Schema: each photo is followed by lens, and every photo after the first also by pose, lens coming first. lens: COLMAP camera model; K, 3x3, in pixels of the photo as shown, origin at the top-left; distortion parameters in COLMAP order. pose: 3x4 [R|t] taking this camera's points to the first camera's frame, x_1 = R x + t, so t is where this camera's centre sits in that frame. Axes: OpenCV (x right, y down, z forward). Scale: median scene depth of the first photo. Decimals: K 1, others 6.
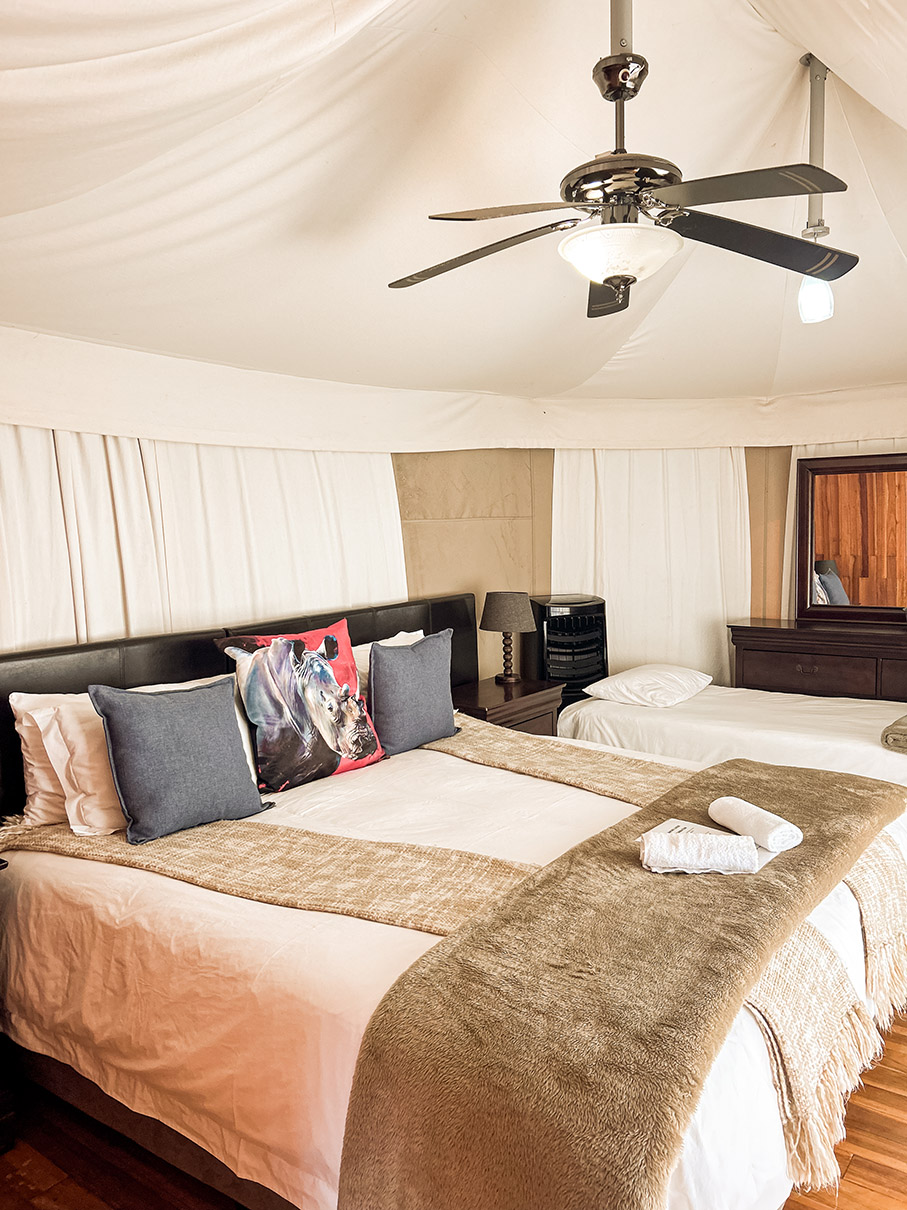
lens RADIAL K [[908.1, 0, 446.7], [0, 908.1, 603.4], [0, 0, 1]] dist [0.055384, -0.068619]
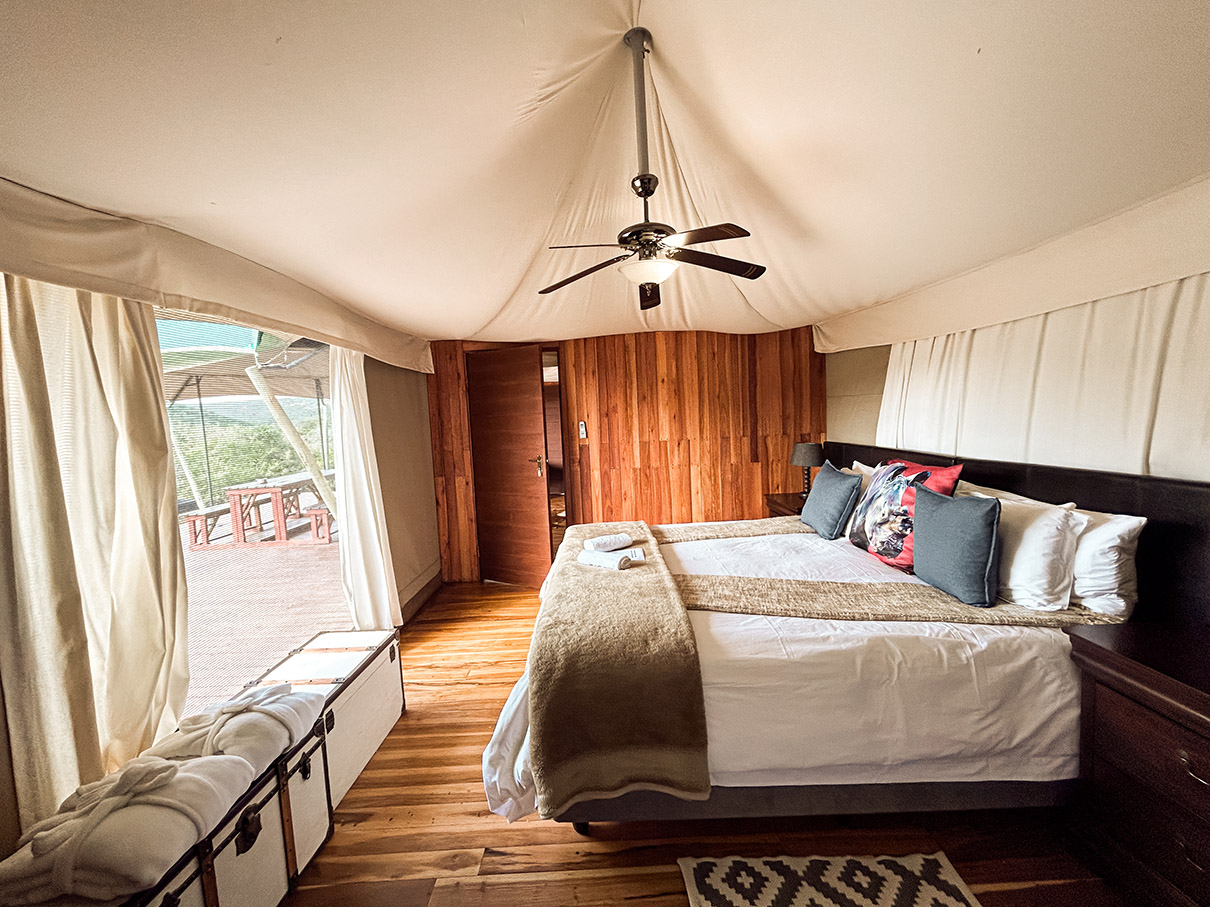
lens RADIAL K [[490.7, 0, 602.6], [0, 490.7, 450.4], [0, 0, 1]] dist [-0.001089, 0.000533]
pose [[-0.794459, 0.099445, -0.599120, 0.715178], [0.010569, 0.988617, 0.150080, -0.113347], [0.607225, 0.112900, -0.786467, 1.363577]]
